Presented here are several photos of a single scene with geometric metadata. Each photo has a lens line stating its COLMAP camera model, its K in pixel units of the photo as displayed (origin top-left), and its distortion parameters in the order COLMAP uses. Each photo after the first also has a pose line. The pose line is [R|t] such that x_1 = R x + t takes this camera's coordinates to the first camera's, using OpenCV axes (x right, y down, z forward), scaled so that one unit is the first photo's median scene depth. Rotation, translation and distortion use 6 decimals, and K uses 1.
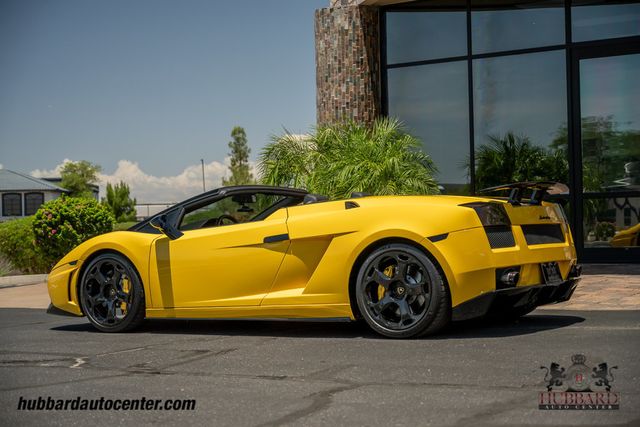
lens RADIAL K [[1178.5, 0, 341.6], [0, 1178.5, 237.0], [0, 0, 1]] dist [0.040494, 0.000000]
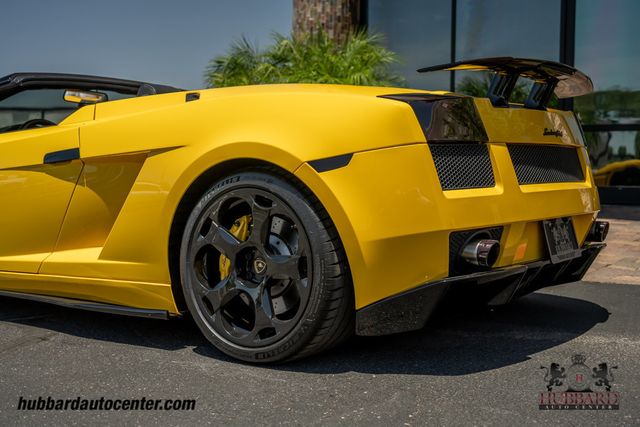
lens RADIAL K [[852.9, 0, 320.4], [0, 852.9, 210.5], [0, 0, 1]] dist [0.005418, 0.000000]
pose [[0.997817, 0.036425, -0.055094, 0.088809], [-0.033650, 0.998158, 0.050490, 0.002273], [0.056832, -0.048526, 0.997204, 0.599630]]
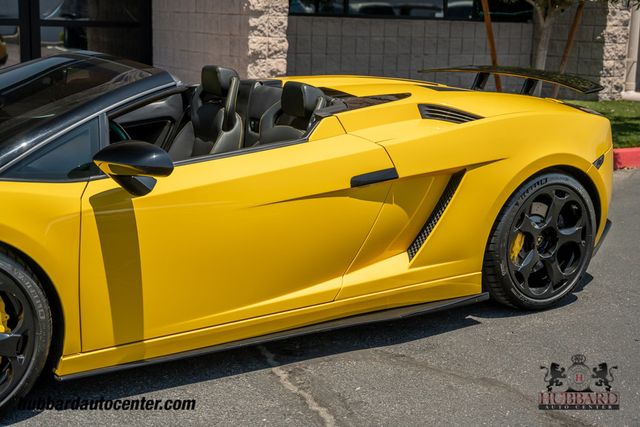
lens RADIAL K [[906.0, 0, 317.9], [0, 906.0, 213.2], [0, 0, 1]] dist [0.009509, 0.000000]
pose [[0.433918, -0.158014, 0.886988, -0.439861], [-0.036707, 0.980582, 0.192644, -0.062414], [-0.900204, -0.116150, 0.419692, 0.838297]]
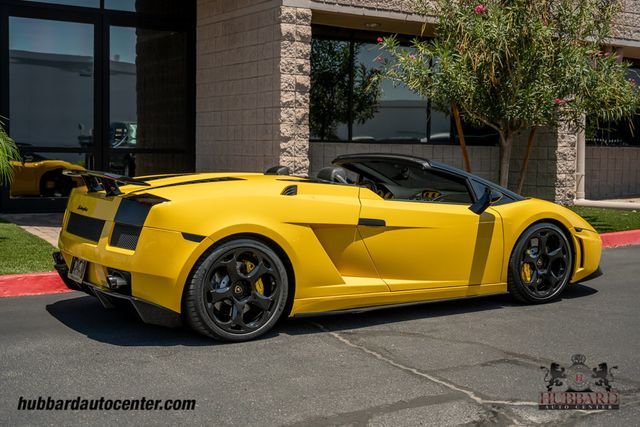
lens RADIAL K [[883.1, 0, 316.3], [0, 883.1, 212.5], [0, 0, 1]] dist [0.008192, 0.000000]
pose [[0.420185, -0.034335, 0.906789, -0.691684], [-0.020638, 0.998664, 0.047376, -0.038546], [-0.907204, -0.038621, 0.418915, 0.765768]]
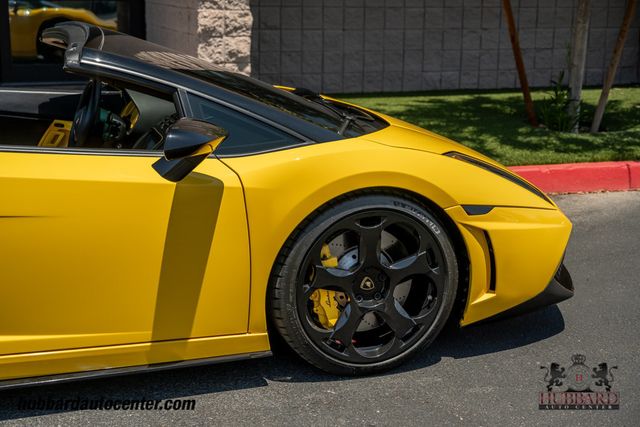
lens RADIAL K [[1017.1, 0, 305.1], [0, 1017.1, 200.5], [0, 0, 1]] dist [0.043974, 0.000000]
pose [[0.633100, -0.136026, 0.762024, -0.200505], [-0.022707, 0.980752, 0.193935, -0.069719], [-0.773737, -0.140084, 0.617825, 0.690035]]
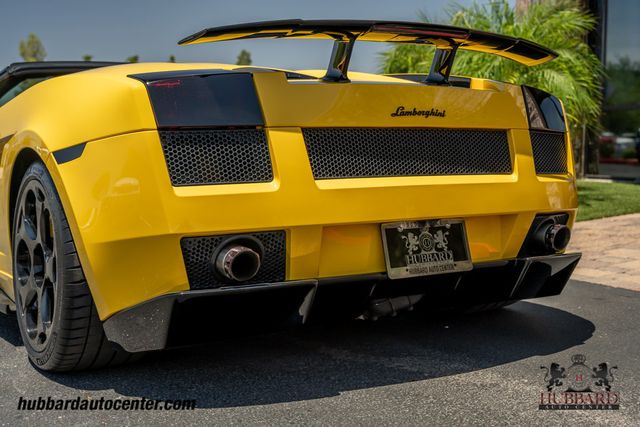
lens RADIAL K [[847.9, 0, 318.7], [0, 847.9, 215.6], [0, 0, 1]] dist [0.013168, 0.000000]
pose [[0.896726, 0.065388, -0.437729, 0.268637], [-0.026775, 0.995229, 0.093817, -0.007413], [0.441776, -0.072408, 0.894199, 0.700623]]
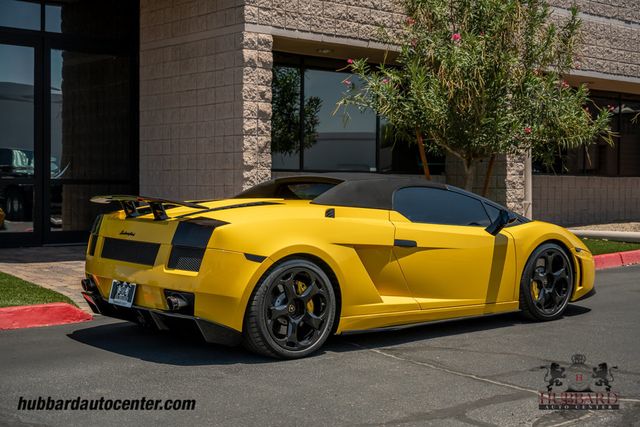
lens RADIAL K [[982.5, 0, 316.6], [0, 982.5, 213.1], [0, 0, 1]] dist [0.010173, 0.000000]
pose [[0.296495, -0.000906, 0.955034, -0.837087], [-0.010256, 0.999939, 0.004133, -0.026149], [-0.954979, -0.011020, 0.296467, 0.847330]]
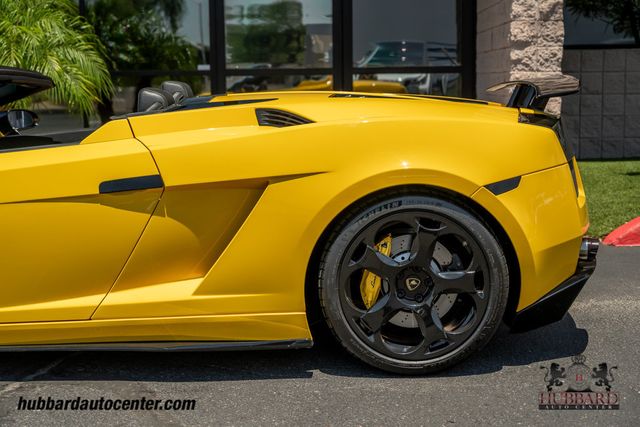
lens RADIAL K [[1031.5, 0, 313.9], [0, 1031.5, 202.7], [0, 0, 1]] dist [0.023766, 0.000000]
pose [[0.863830, -0.049308, 0.501364, -0.203624], [-0.004499, 0.994404, 0.105548, -0.036645], [-0.503763, -0.093431, 0.858774, 0.588319]]
